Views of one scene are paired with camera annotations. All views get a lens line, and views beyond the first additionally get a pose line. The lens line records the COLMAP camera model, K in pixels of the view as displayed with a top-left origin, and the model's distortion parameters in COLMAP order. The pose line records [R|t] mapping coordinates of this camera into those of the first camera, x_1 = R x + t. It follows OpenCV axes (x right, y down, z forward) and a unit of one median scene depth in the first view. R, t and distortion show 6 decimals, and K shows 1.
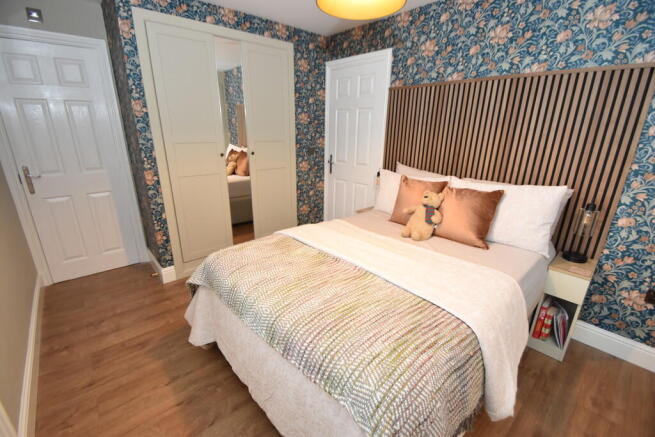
lens RADIAL K [[284.5, 0, 327.7], [0, 284.5, 216.7], [0, 0, 1]] dist [-0.016197, -0.002975]
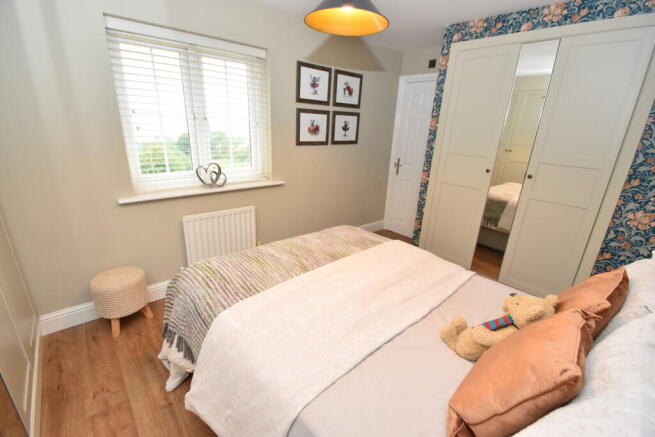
lens RADIAL K [[284.5, 0, 327.7], [0, 284.5, 221.9], [0, 0, 1]] dist [-0.016197, -0.002975]
pose [[0.014030, 0.308916, -0.950986, 1.077267], [-0.328833, 0.899603, 0.287373, -0.298280], [0.944284, 0.308683, 0.114203, 0.850823]]
